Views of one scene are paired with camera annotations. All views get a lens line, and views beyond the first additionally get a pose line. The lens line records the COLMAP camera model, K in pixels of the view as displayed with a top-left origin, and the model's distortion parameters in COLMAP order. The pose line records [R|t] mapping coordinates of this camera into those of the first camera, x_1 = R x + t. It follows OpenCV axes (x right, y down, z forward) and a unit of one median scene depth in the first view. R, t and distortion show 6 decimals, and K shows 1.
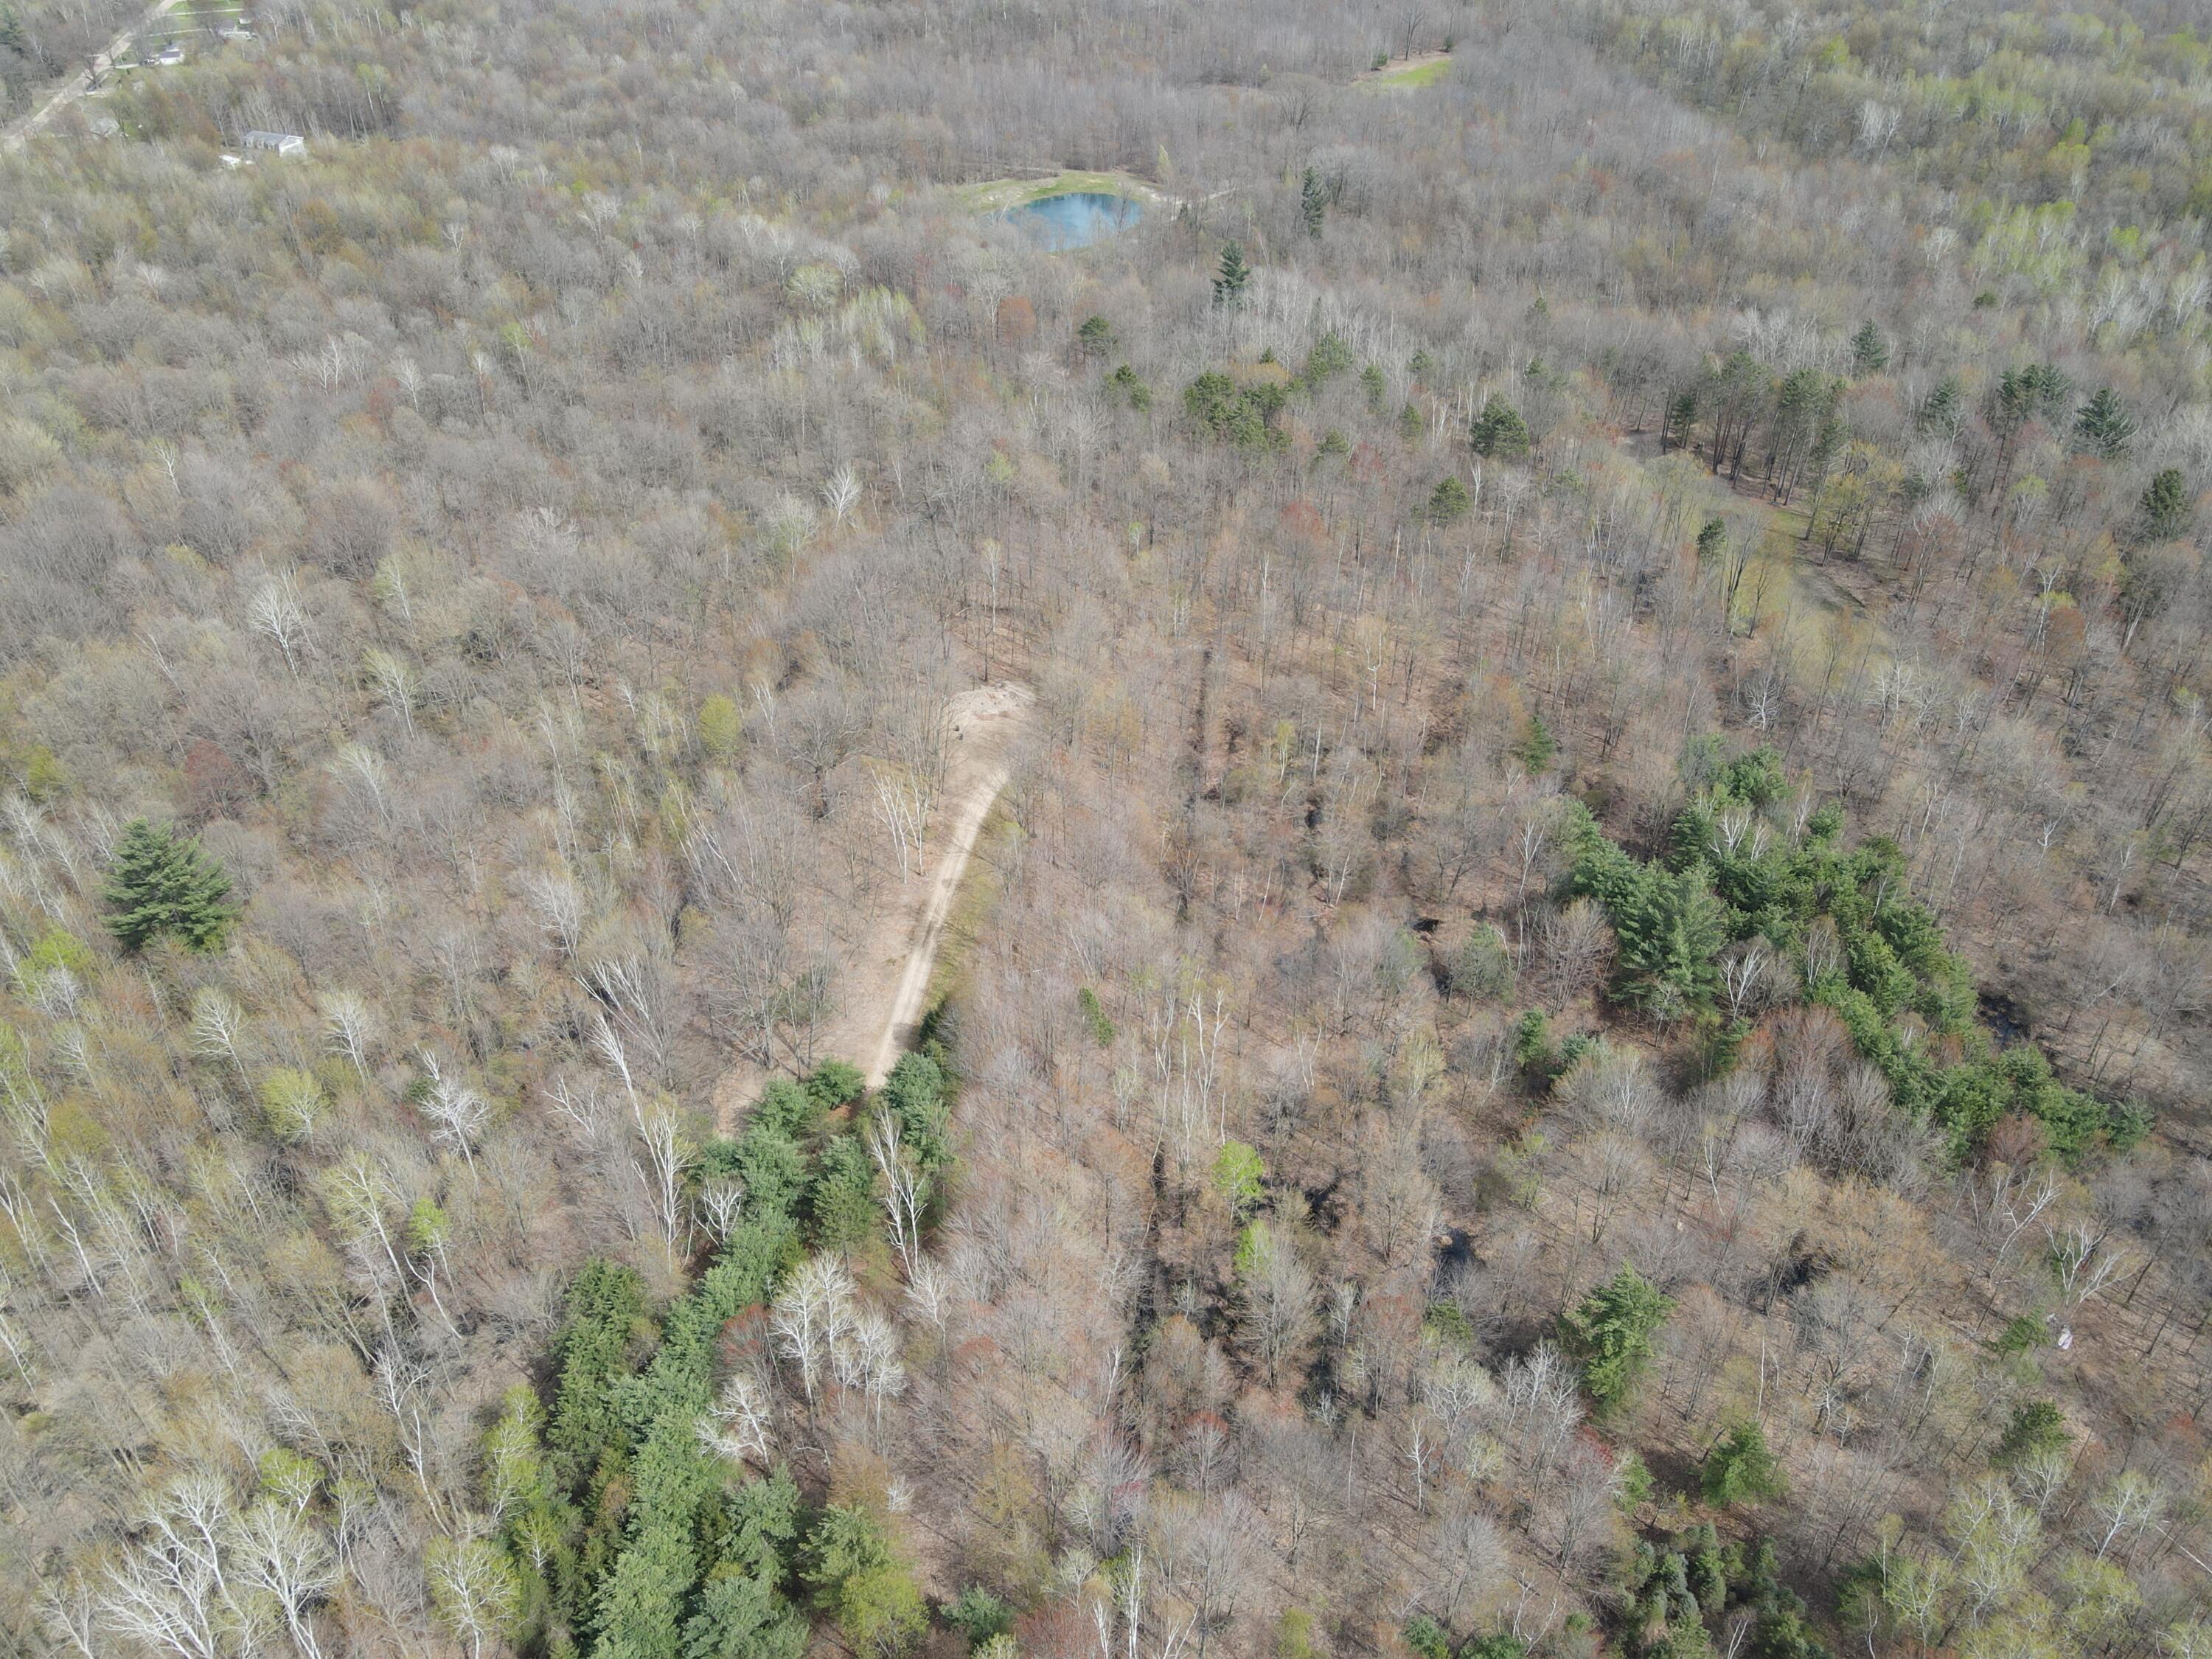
lens RADIAL K [[1618.9, 0, 1102.1], [0, 1618.9, 834.9], [0, 0, 1]] dist [0.012935, 0.007486]
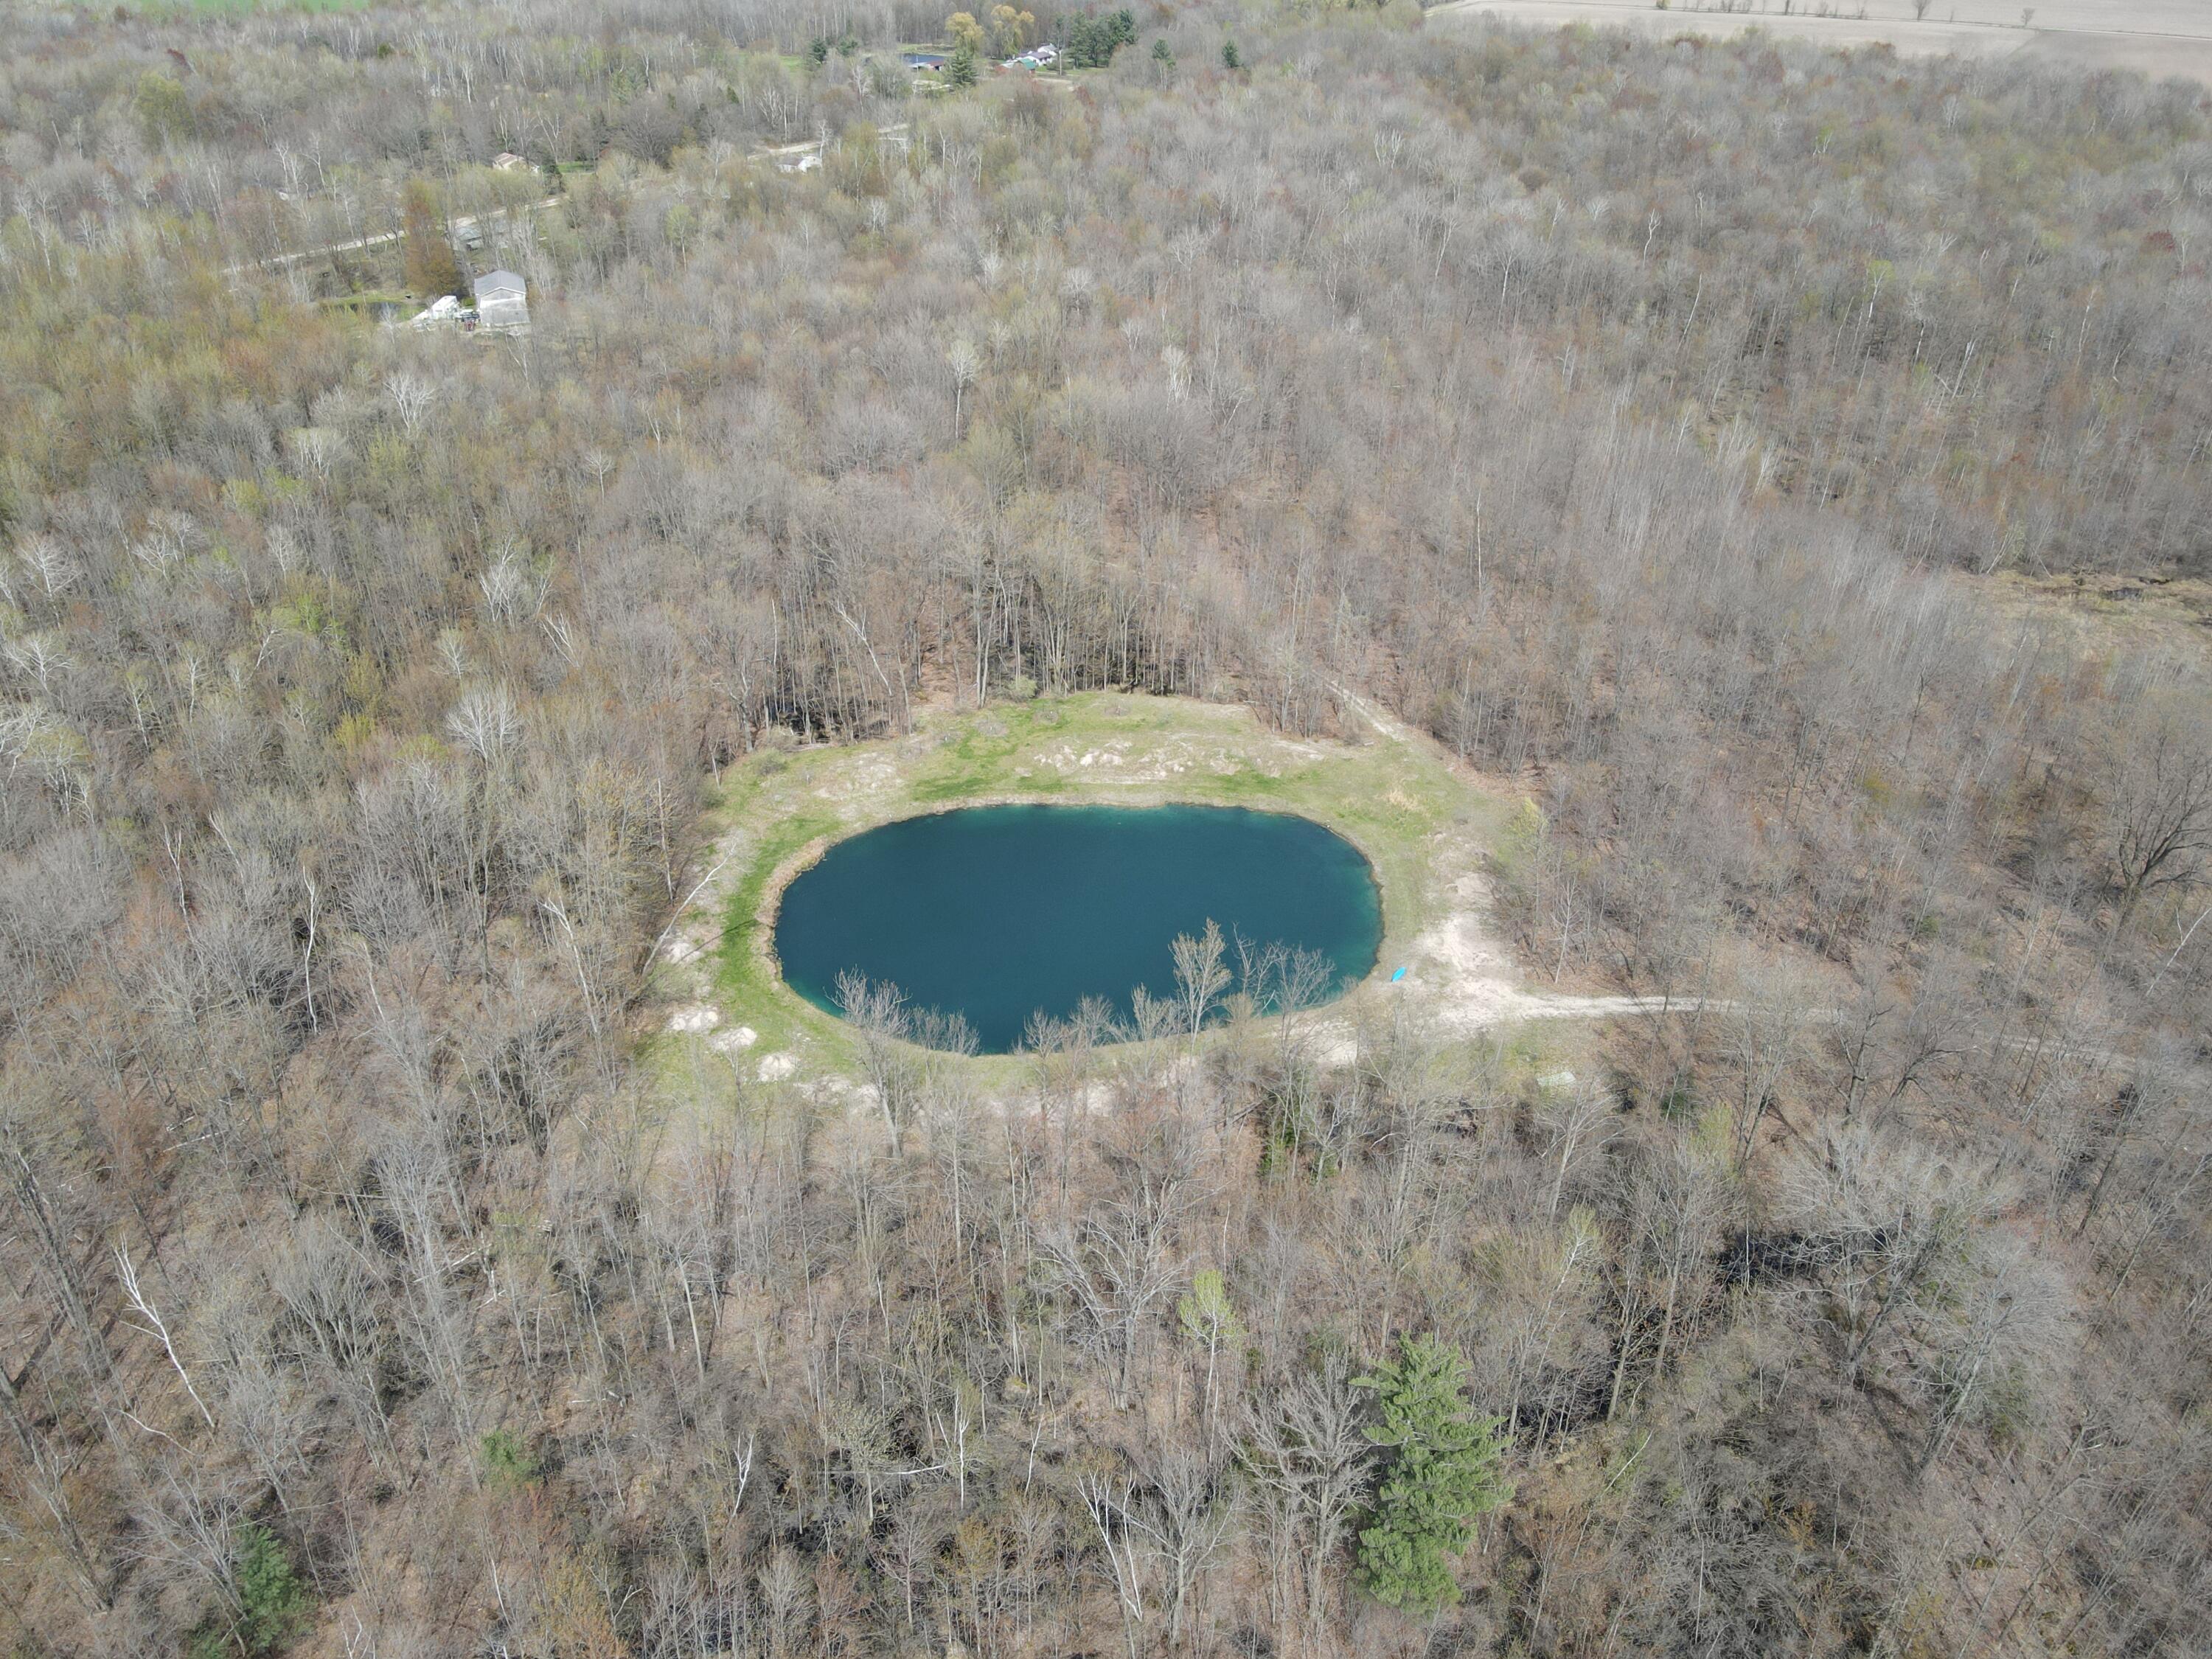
lens RADIAL K [[1618.9, 0, 1102.1], [0, 1618.9, 834.9], [0, 0, 1]] dist [0.012935, 0.007486]
pose [[0.704668, 0.382515, -0.597600, 0.219763], [-0.428973, 0.900554, 0.070603, -0.517208], [0.565178, 0.206603, 0.798680, 0.890189]]
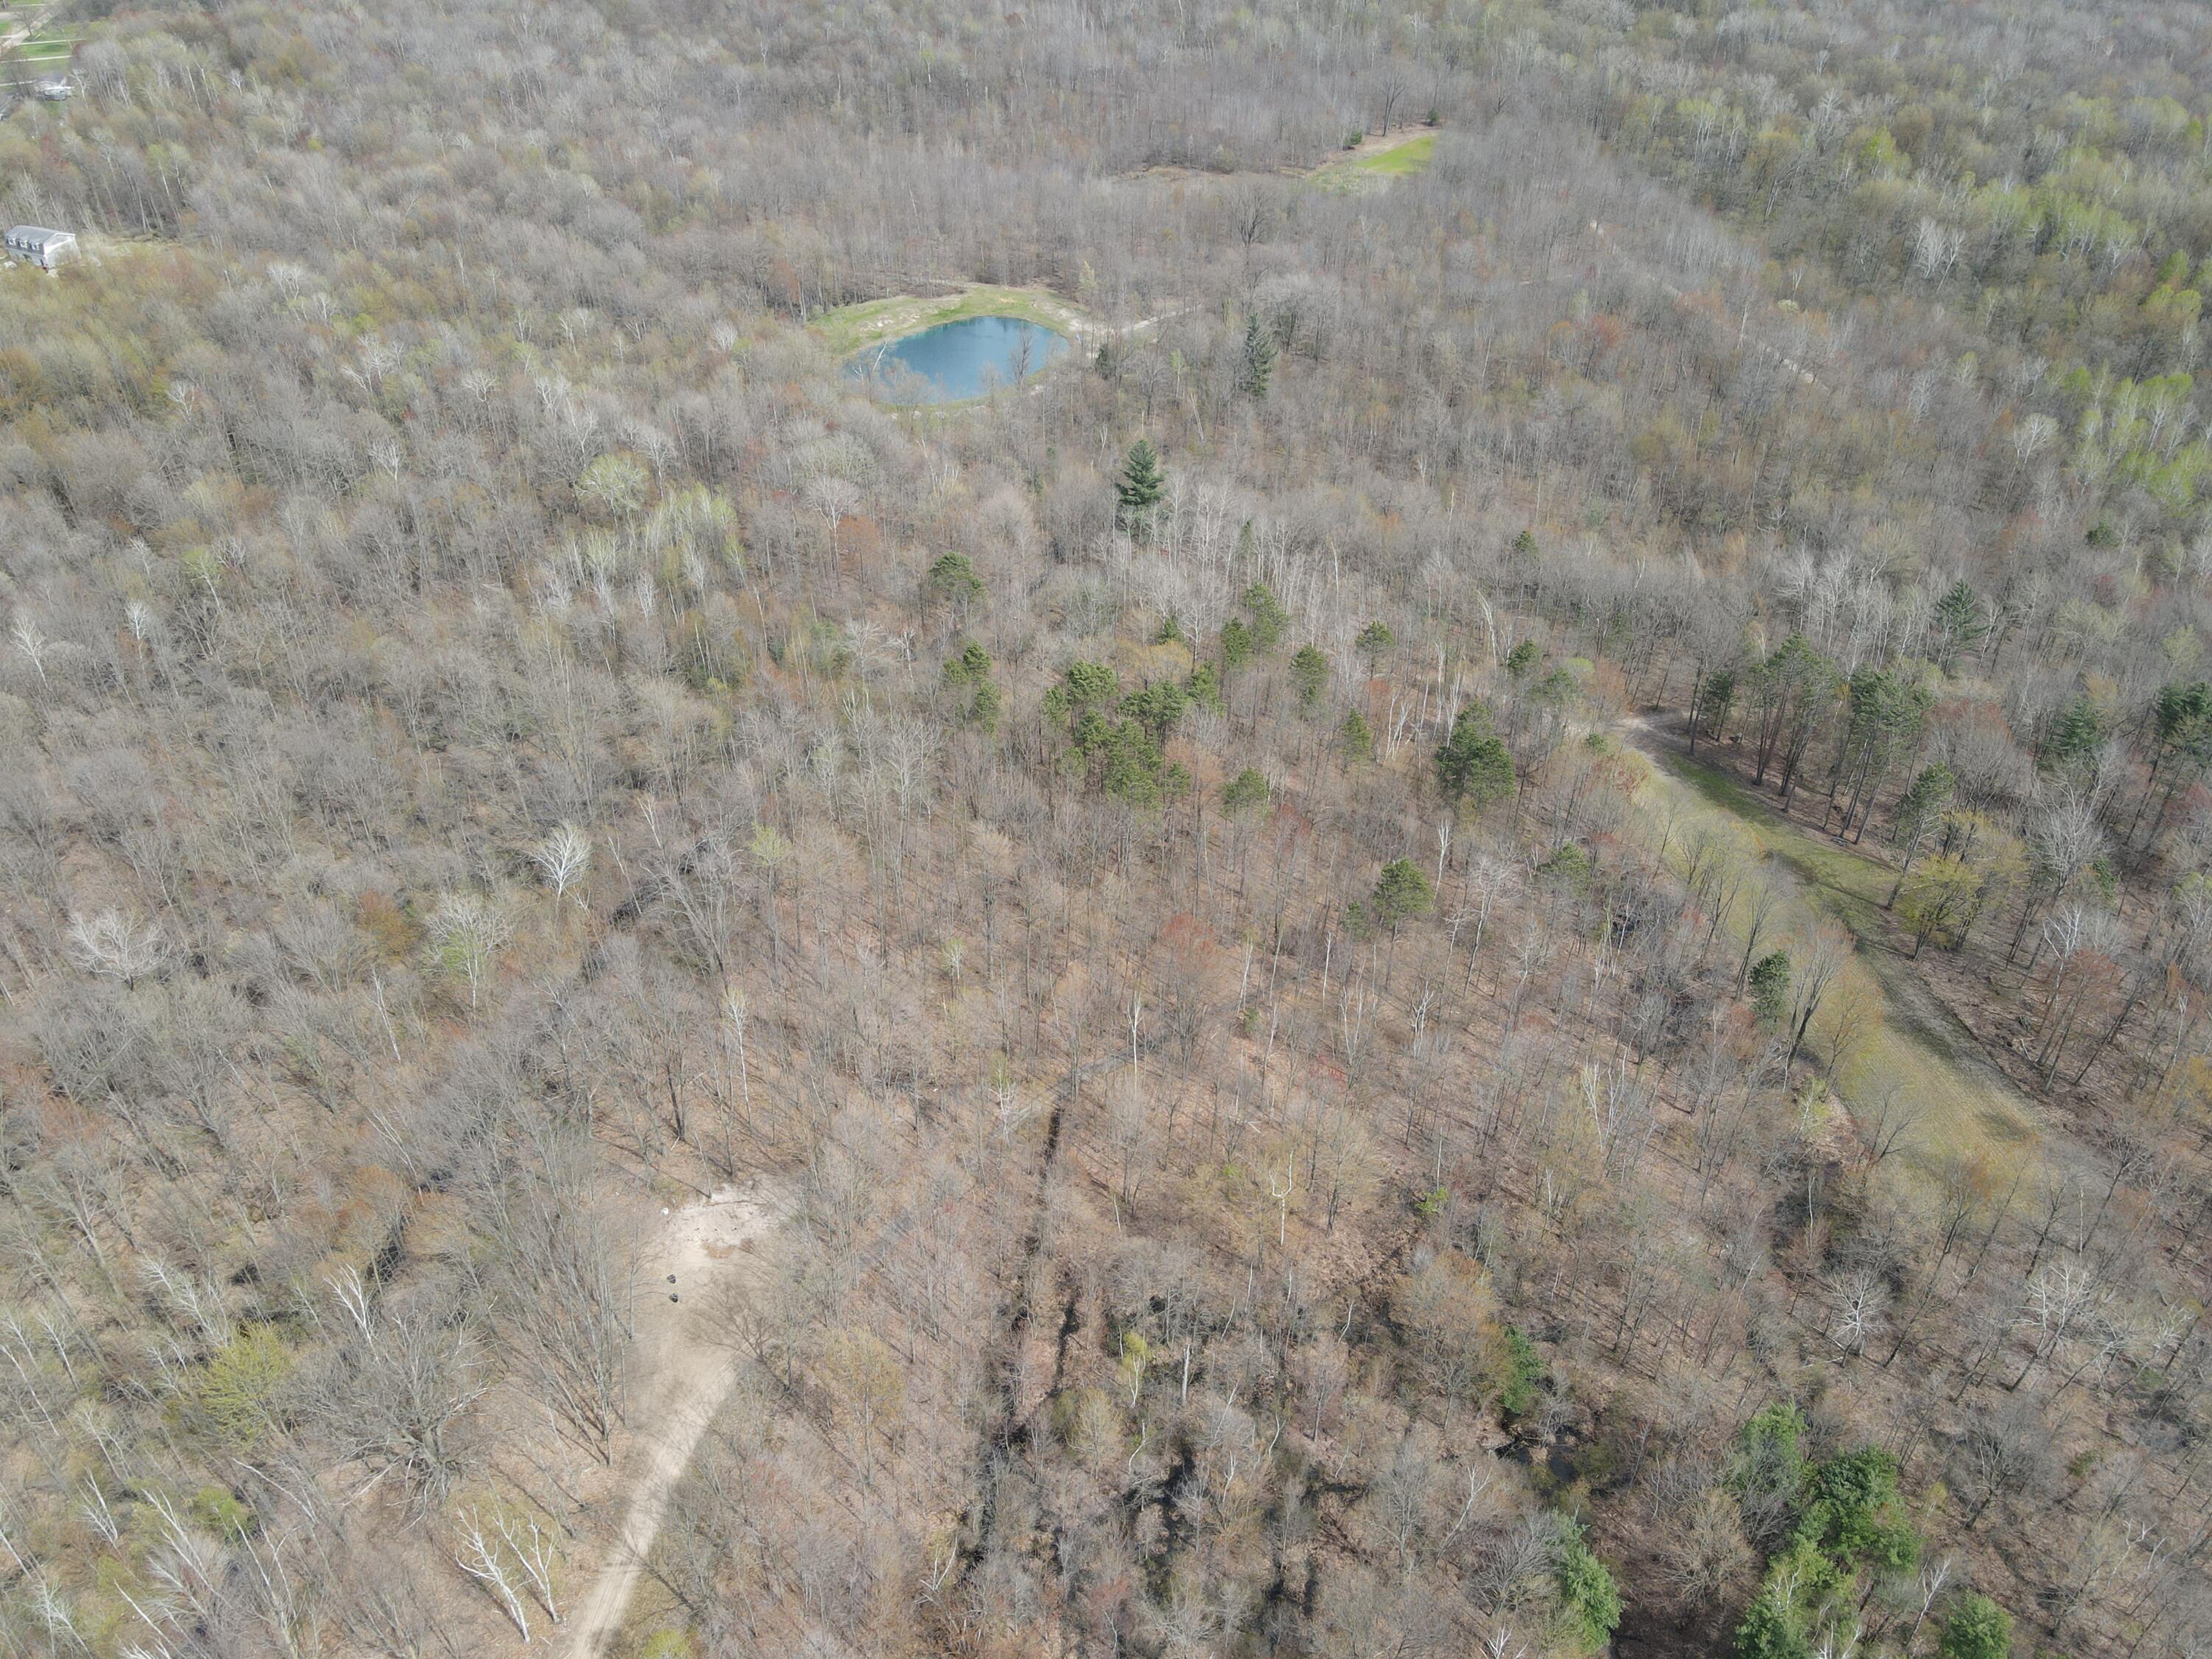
lens RADIAL K [[1618.9, 0, 1102.1], [0, 1618.9, 834.9], [0, 0, 1]] dist [0.012935, 0.007486]
pose [[0.999961, 0.007862, 0.004089, 0.057431], [-0.007868, 0.999968, 0.001580, -0.167426], [-0.004076, -0.001612, 0.999990, 0.206332]]
